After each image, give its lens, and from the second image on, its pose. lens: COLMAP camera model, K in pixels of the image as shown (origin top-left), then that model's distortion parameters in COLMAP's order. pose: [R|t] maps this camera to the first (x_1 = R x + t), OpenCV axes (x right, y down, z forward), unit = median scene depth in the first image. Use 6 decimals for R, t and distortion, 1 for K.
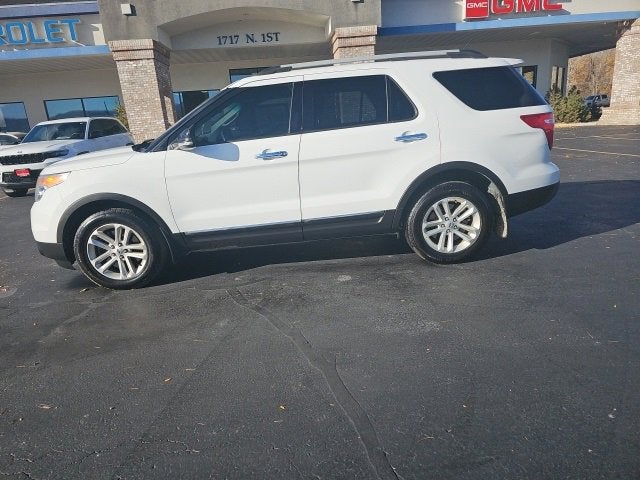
lens RADIAL K [[410.8, 0, 313.5], [0, 410.8, 239.4], [0, 0, 1]] dist [0.052113, -0.039013]
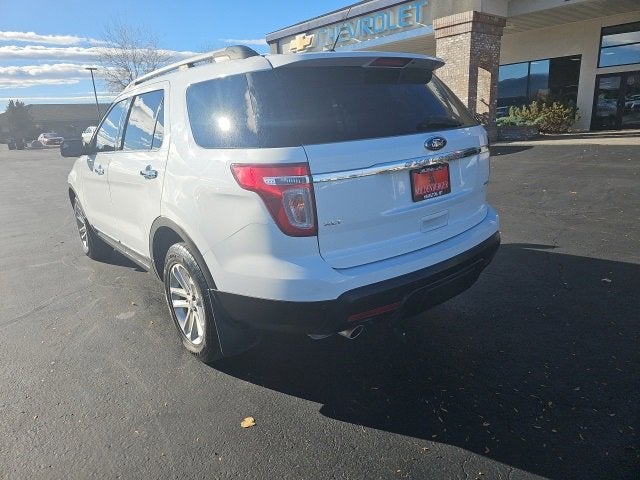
lens RADIAL K [[410.8, 0, 318.4], [0, 410.8, 228.3], [0, 0, 1]] dist [0.052113, -0.039013]
pose [[0.622713, 0.238202, -0.745311, 0.888655], [-0.202678, 0.969129, 0.140395, -0.277634], [0.755744, 0.063633, 0.651768, 0.649225]]
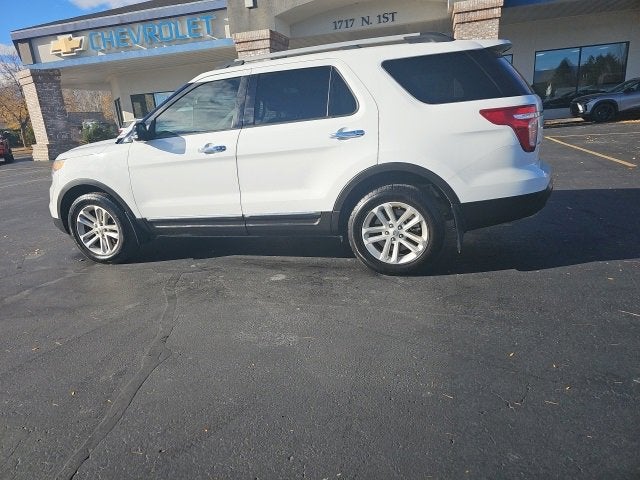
lens RADIAL K [[410.8, 0, 313.9], [0, 410.8, 237.9], [0, 0, 1]] dist [0.052113, -0.039013]
pose [[0.945830, 0.092103, -0.311325, 0.411891], [-0.081197, 0.995549, 0.047841, -0.048545], [0.314345, -0.019971, 0.949099, 0.090505]]
